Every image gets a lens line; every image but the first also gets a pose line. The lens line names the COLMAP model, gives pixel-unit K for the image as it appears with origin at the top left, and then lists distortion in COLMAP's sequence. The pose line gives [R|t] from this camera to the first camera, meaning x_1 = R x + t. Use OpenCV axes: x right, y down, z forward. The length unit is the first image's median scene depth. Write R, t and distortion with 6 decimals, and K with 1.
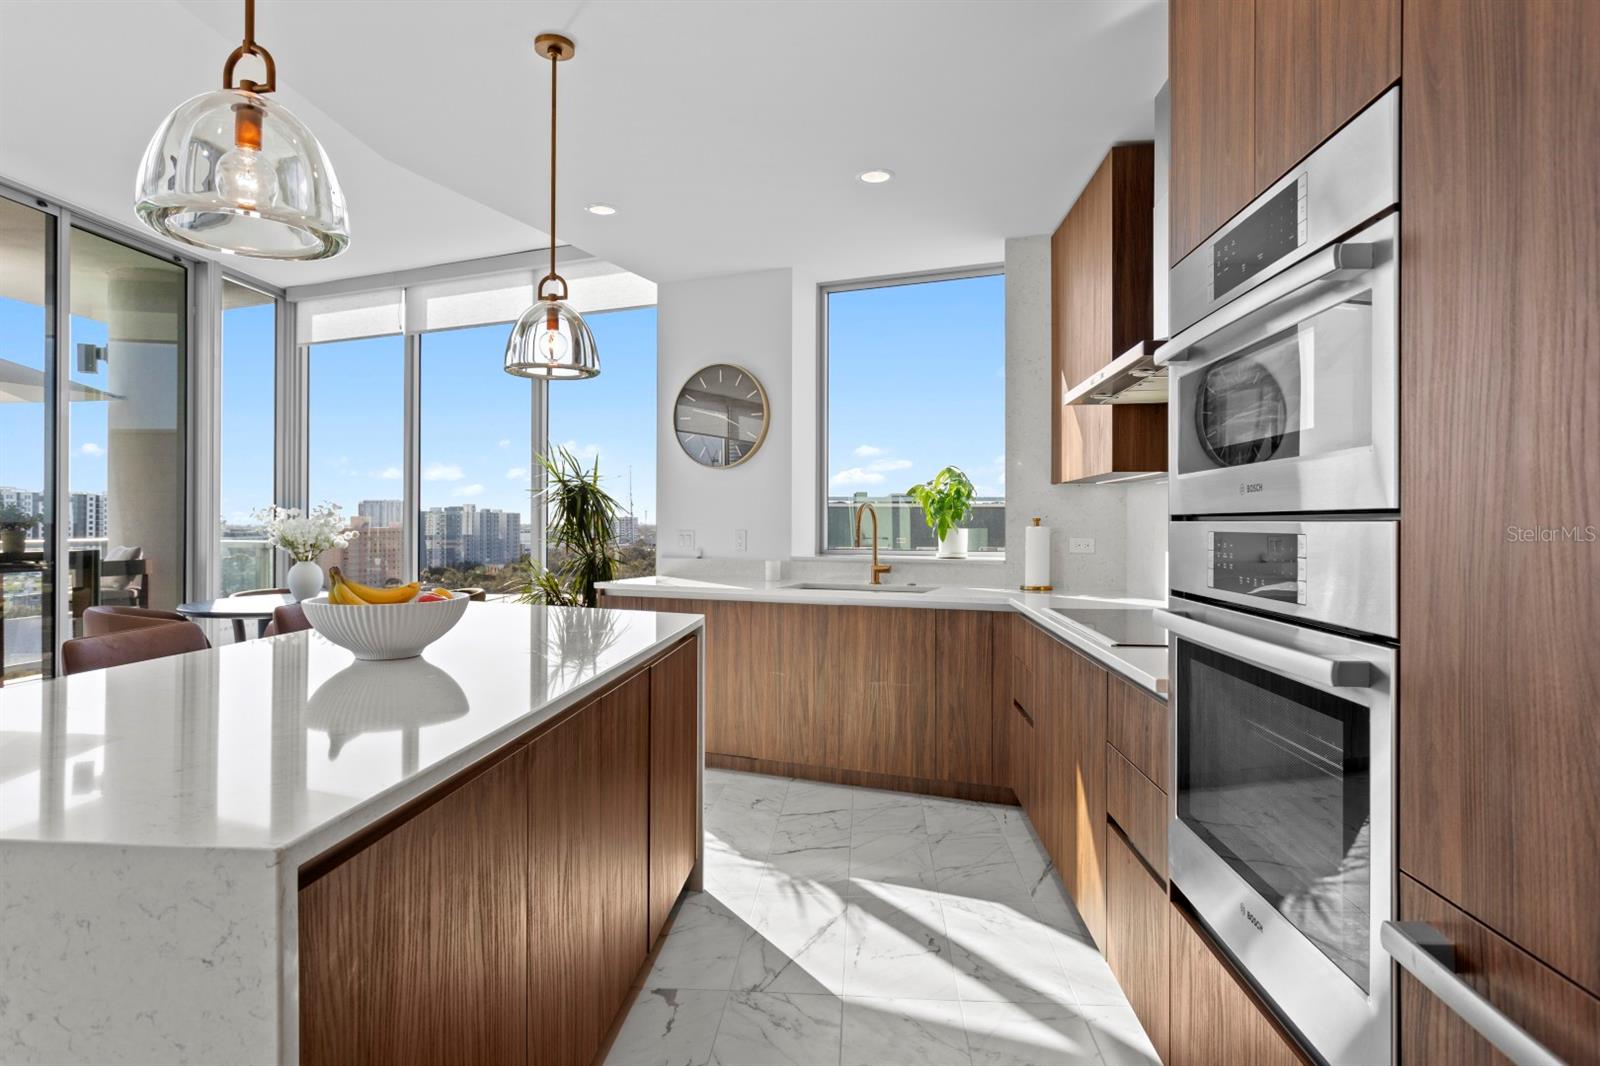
lens RADIAL K [[886.3, 0, 795.7], [0, 886.3, 527.6], [0, 0, 1]] dist [-0.000479, 0.001086]
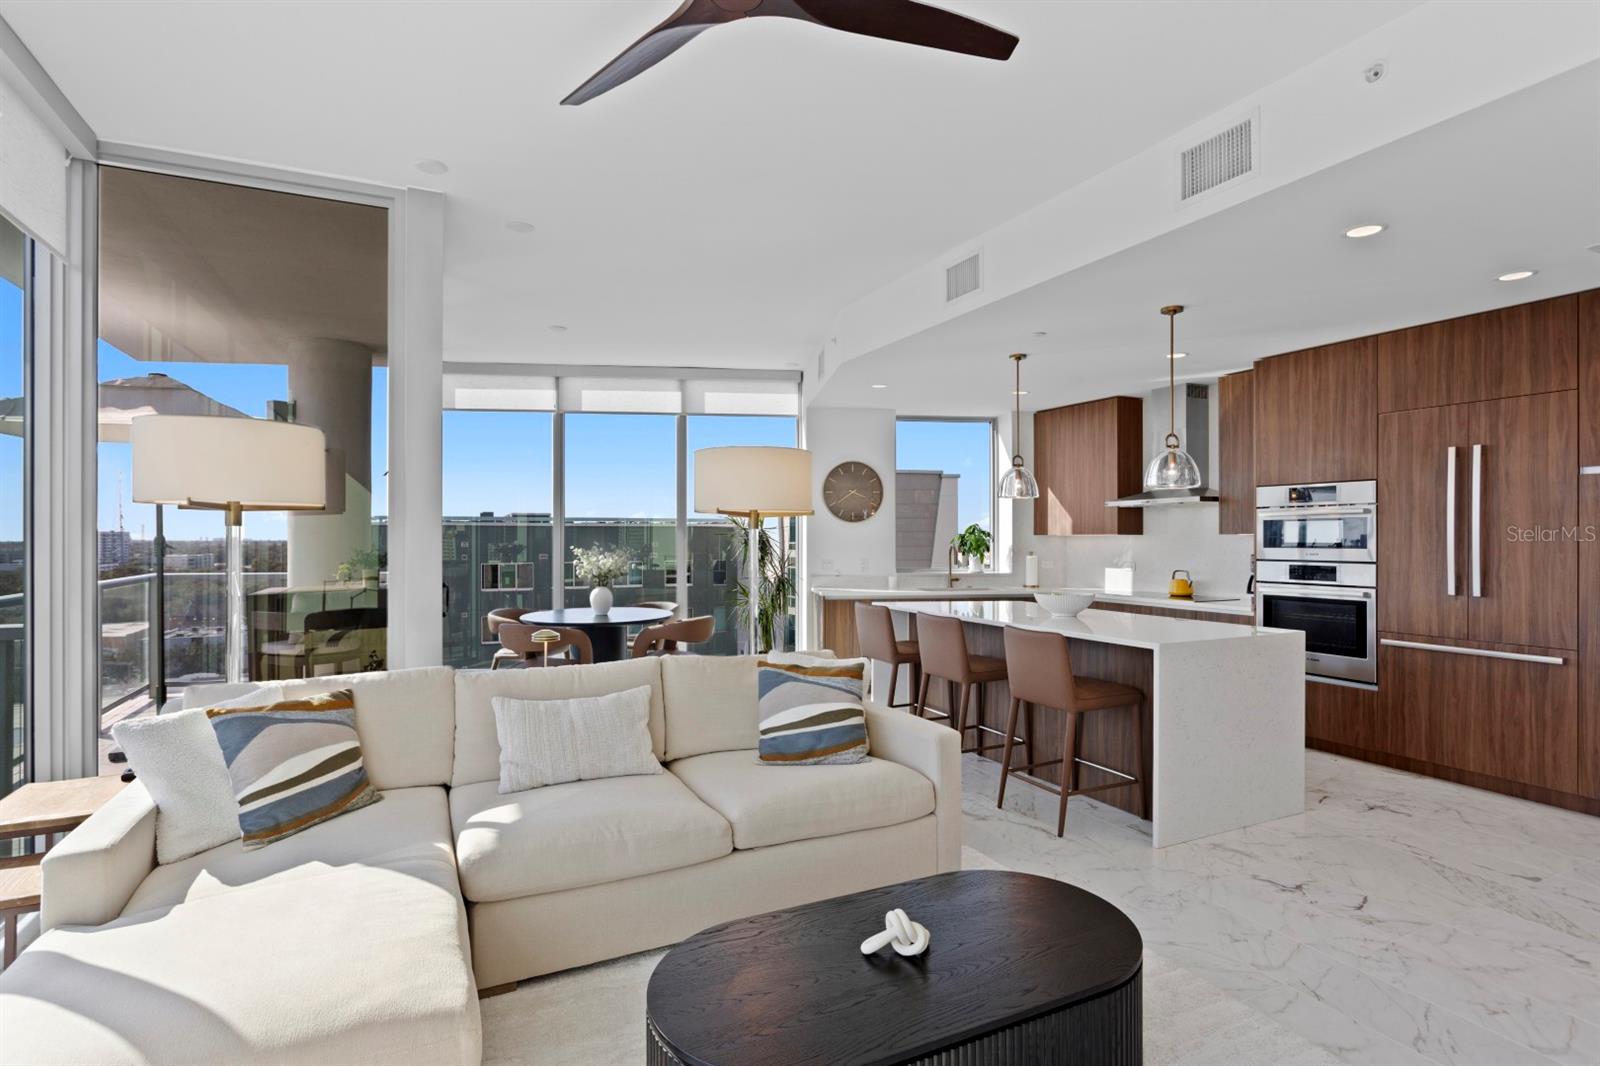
lens RADIAL K [[815.2, 0, 792.6], [0, 815.2, 538.6], [0, 0, 1]] dist [-0.002506, 0.002518]
pose [[0.860943, -0.005276, 0.508675, -0.844906], [0.005923, 0.999982, 0.000347, -0.032663], [-0.508667, 0.002714, 0.860959, -0.244740]]
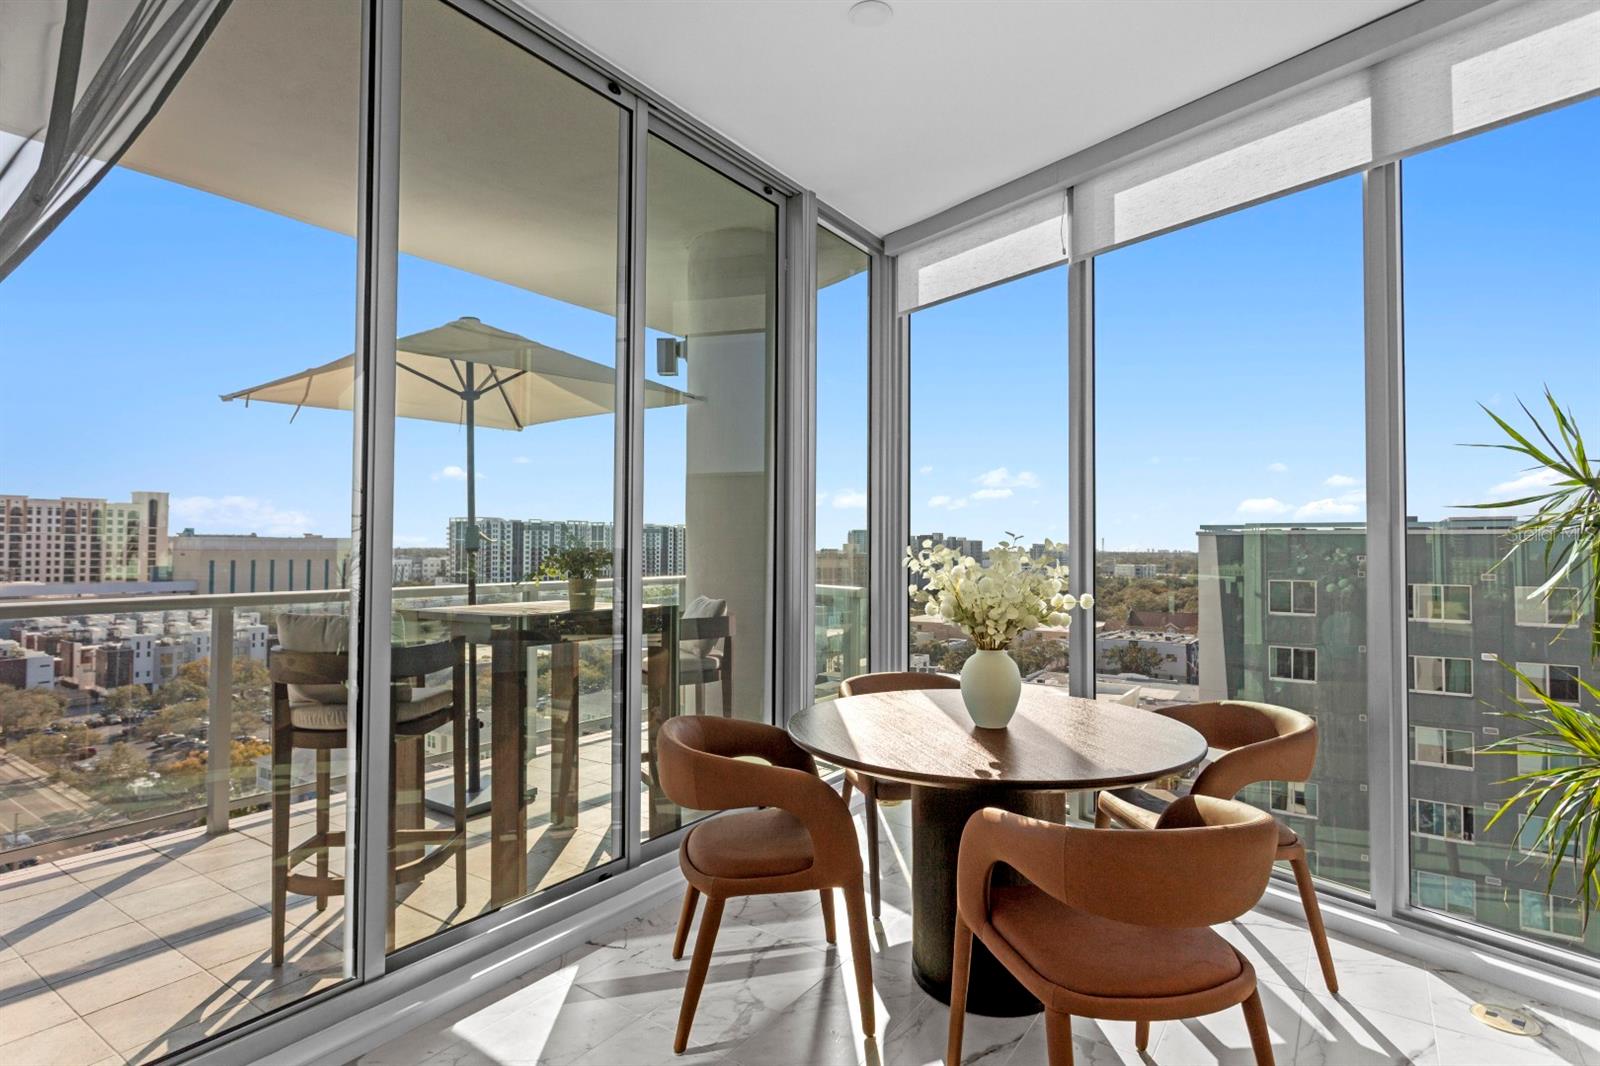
lens RADIAL K [[815.2, 0, 787.4], [0, 815.2, 536.1], [0, 0, 1]] dist [-0.002506, 0.002518]
pose [[0.863439, -0.005477, -0.504423, -0.362268], [-0.005386, 0.999784, -0.020074, -0.014336], [0.504424, 0.020050, 0.863223, 0.457080]]
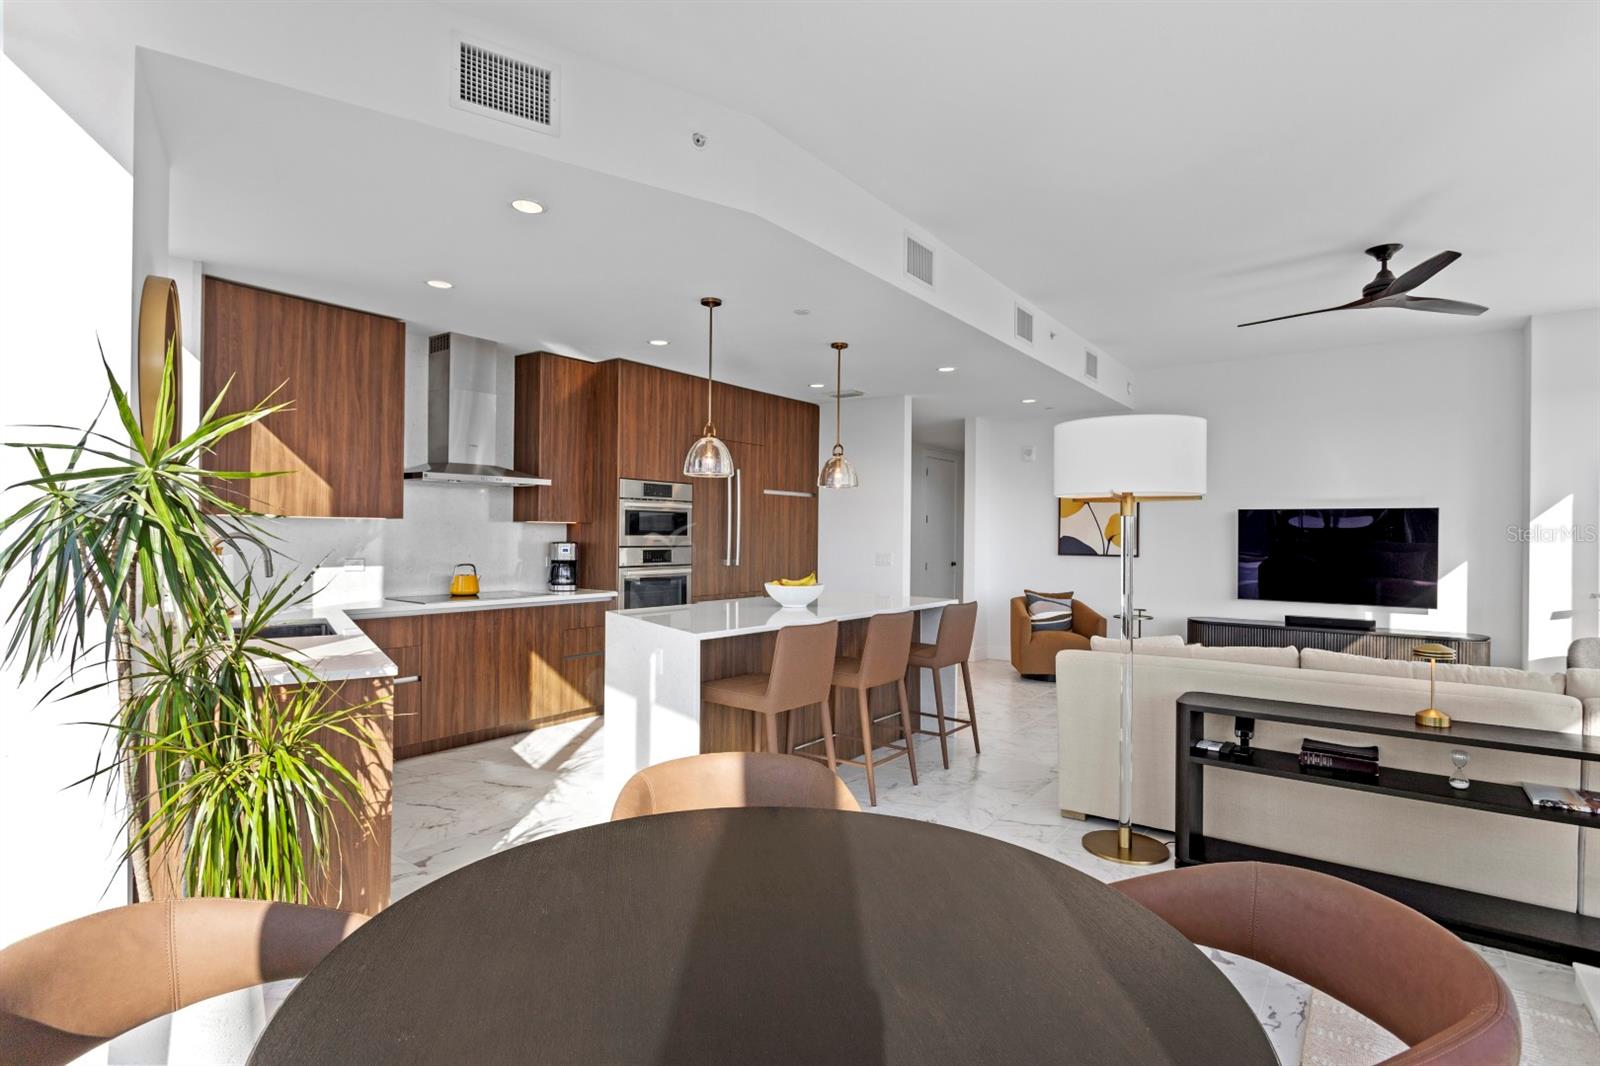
lens RADIAL K [[815.2, 0, 792.8], [0, 815.2, 535.9], [0, 0, 1]] dist [-0.002506, 0.002518]
pose [[-0.848677, -0.014656, 0.528709, -0.606728], [-0.011808, 0.999892, 0.008764, -0.029236], [-0.528780, 0.001195, -0.848758, 1.084321]]
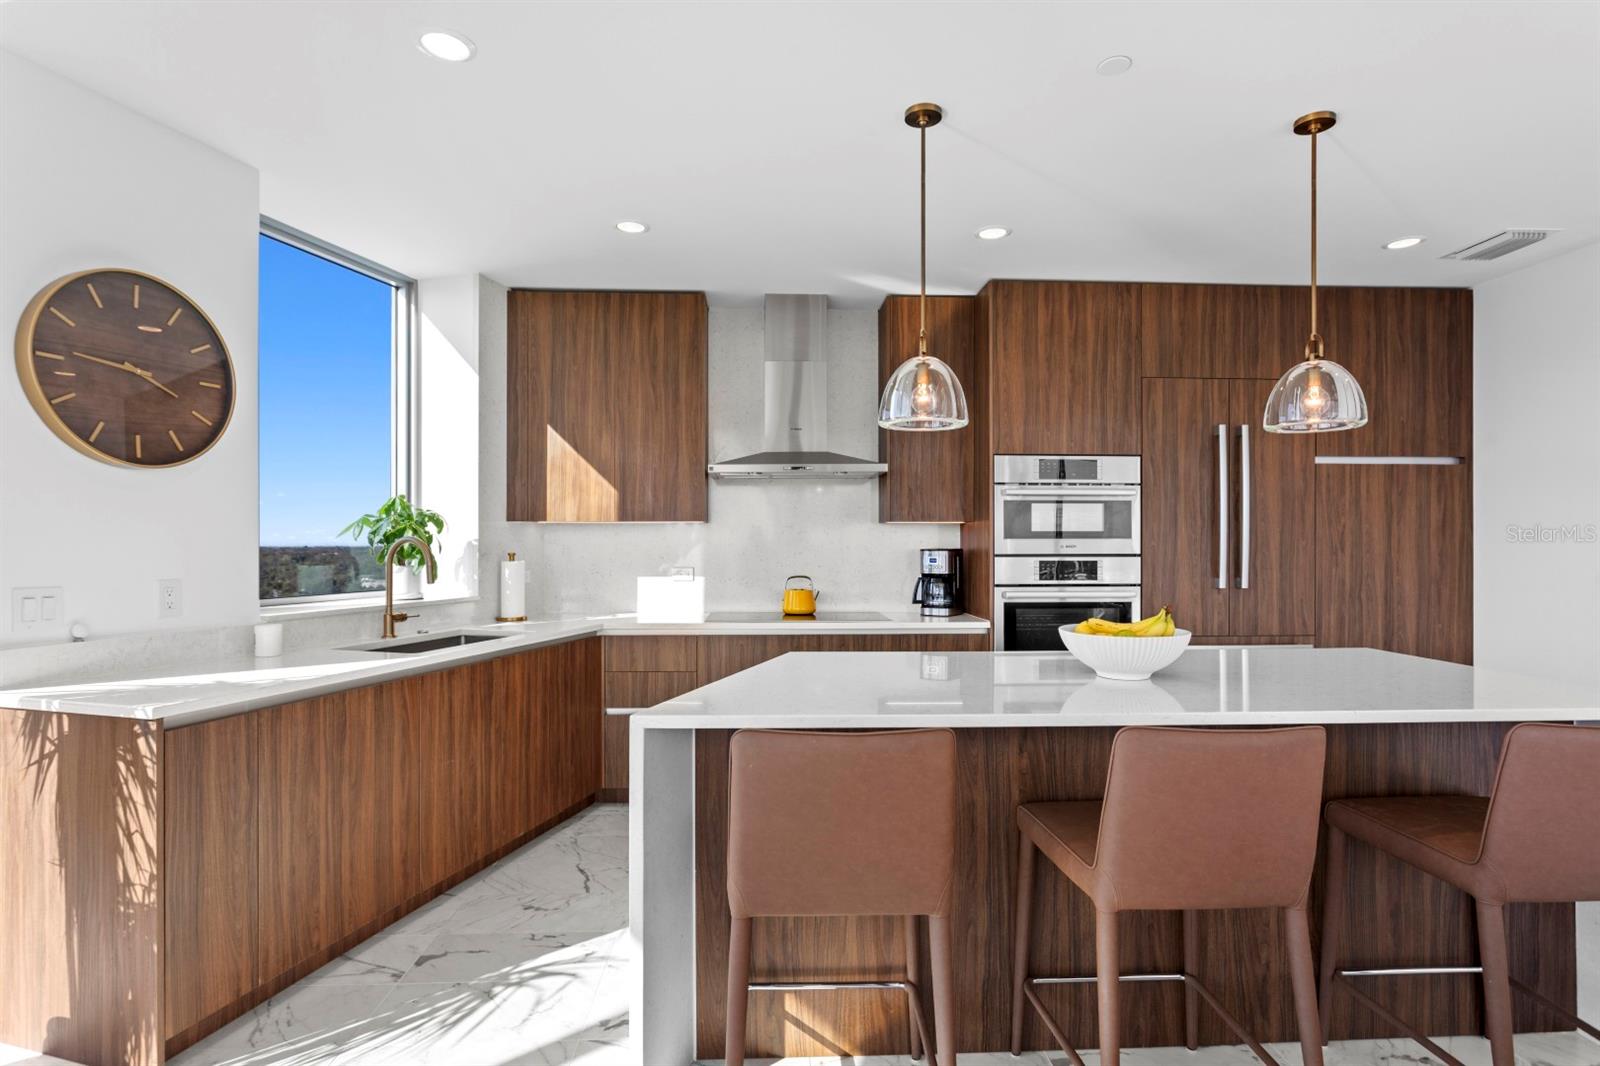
lens RADIAL K [[815.2, 0, 809.8], [0, 815.2, 545.1], [0, 0, 1]] dist [-0.002506, 0.002518]
pose [[-0.138419, -0.008375, 0.990338, -0.549603], [0.003886, 0.999952, 0.009000, -0.019588], [-0.990366, 0.005094, -0.138380, 0.572714]]
